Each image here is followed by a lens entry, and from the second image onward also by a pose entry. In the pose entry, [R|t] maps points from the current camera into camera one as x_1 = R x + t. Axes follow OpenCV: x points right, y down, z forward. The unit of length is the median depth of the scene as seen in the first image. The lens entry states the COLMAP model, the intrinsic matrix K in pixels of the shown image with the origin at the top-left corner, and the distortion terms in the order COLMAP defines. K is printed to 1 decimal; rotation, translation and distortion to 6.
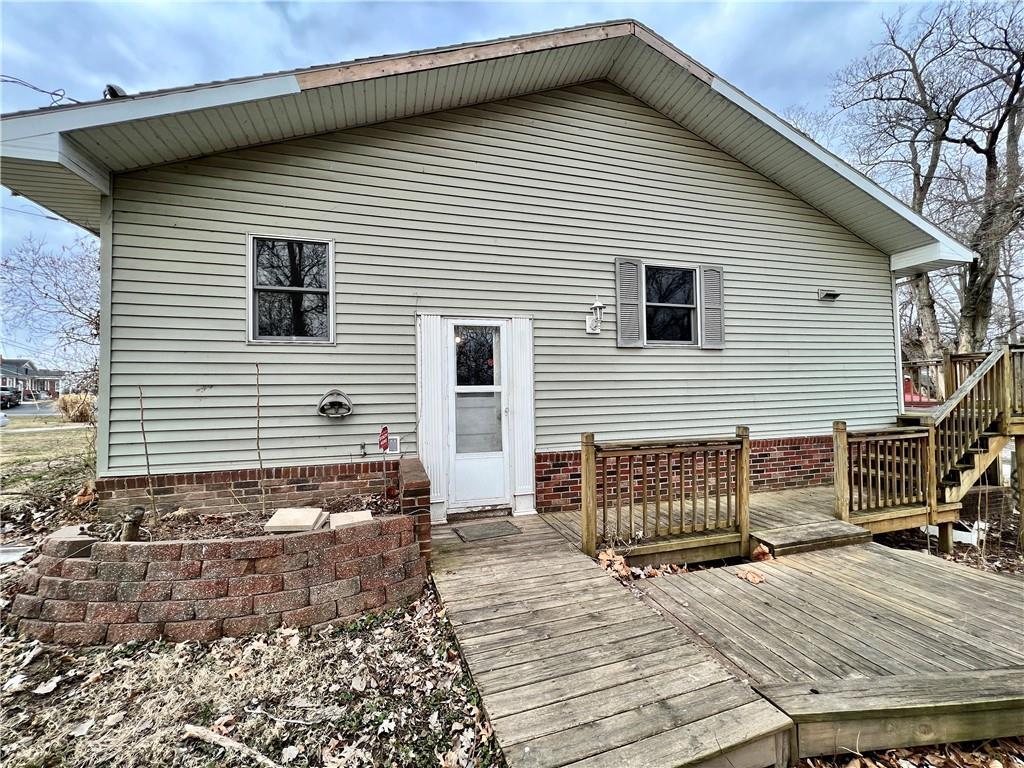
lens RADIAL K [[408.5, 0, 508.9], [0, 408.5, 384.2], [0, 0, 1]] dist [0.001168, 0.000160]
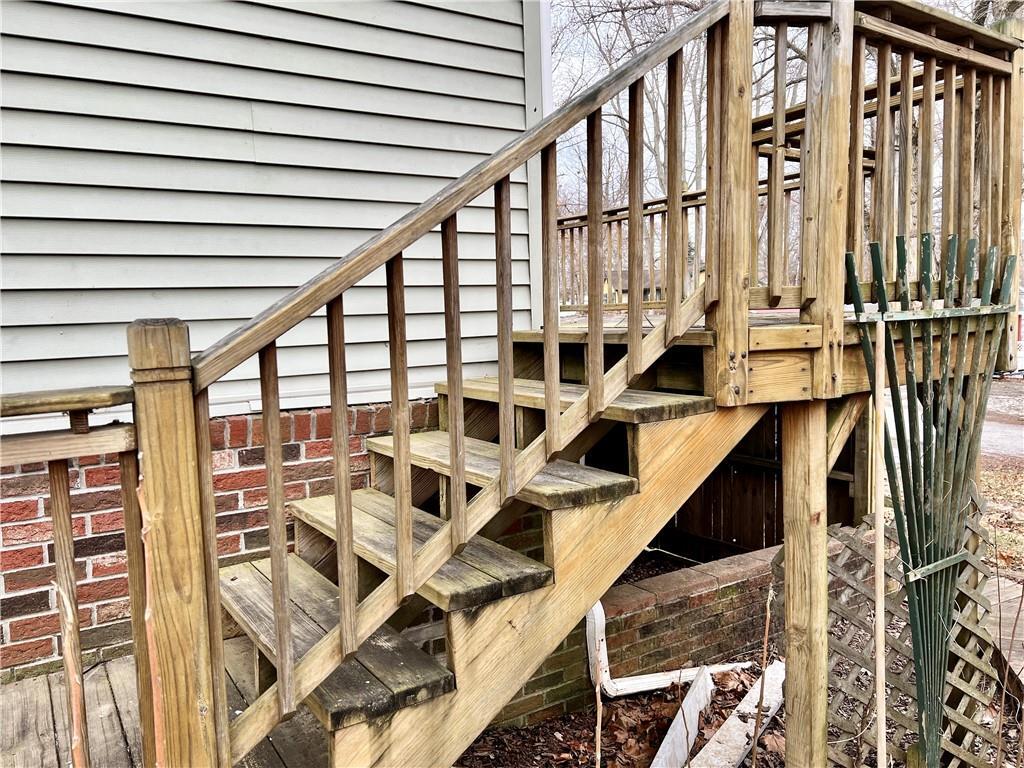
lens RADIAL K [[772.7, 0, 523.3], [0, 772.7, 379.4], [0, 0, 1]] dist [0.068612, -0.075014]
pose [[0.952964, -0.031430, 0.301451, 0.993822], [-0.000386, 0.994482, 0.104907, 0.066465], [-0.303085, -0.100089, 0.947693, 0.642714]]
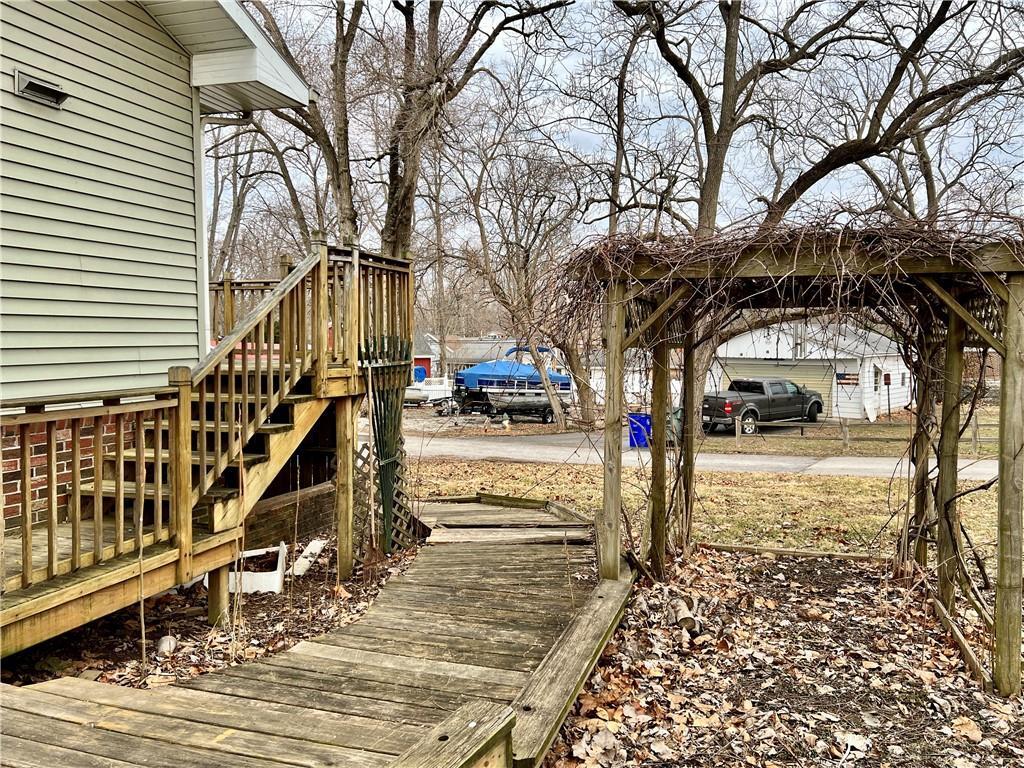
lens RADIAL K [[772.7, 0, 523.3], [0, 772.7, 379.4], [0, 0, 1]] dist [0.068612, -0.075014]
pose [[0.550590, -0.019082, 0.834557, 0.437401], [-0.034706, 0.998351, 0.045725, 0.035005], [-0.834054, -0.054140, 0.549020, 0.133445]]
